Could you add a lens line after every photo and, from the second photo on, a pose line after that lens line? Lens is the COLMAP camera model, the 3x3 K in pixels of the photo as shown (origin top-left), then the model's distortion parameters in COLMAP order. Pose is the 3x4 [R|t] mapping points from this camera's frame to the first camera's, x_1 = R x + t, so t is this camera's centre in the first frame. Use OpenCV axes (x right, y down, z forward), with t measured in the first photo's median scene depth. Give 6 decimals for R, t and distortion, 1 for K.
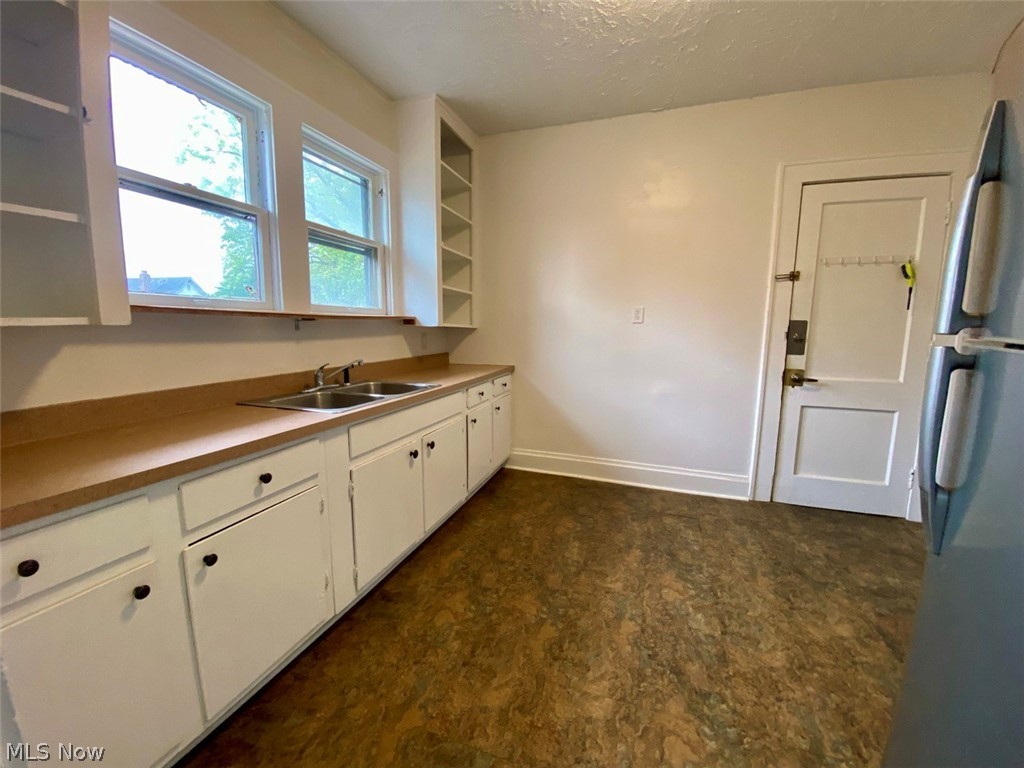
lens RADIAL K [[416.2, 0, 522.0], [0, 416.2, 385.0], [0, 0, 1]] dist [0.001380, -0.010145]
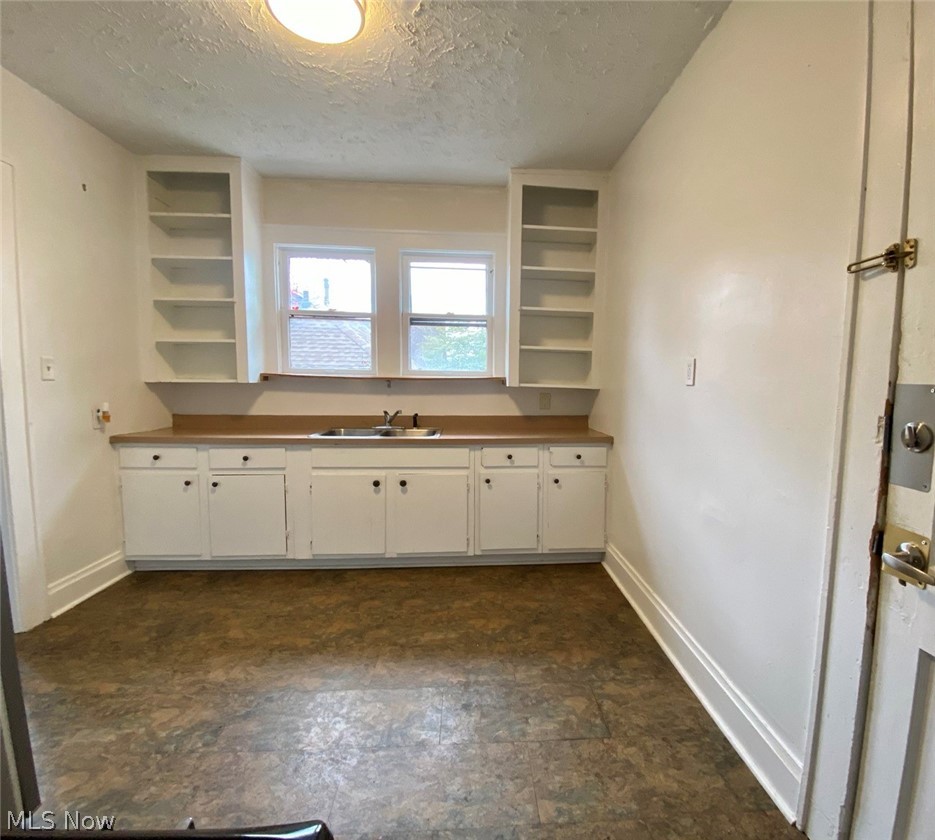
lens RADIAL K [[469.2, 0, 497.4], [0, 469.2, 415.7], [0, 0, 1]] dist [0.003454, -0.010476]
pose [[0.376888, 0.071433, -0.923500, 1.073214], [-0.141733, 0.989728, 0.018714, -0.108768], [0.915351, 0.123838, 0.383141, 0.671616]]
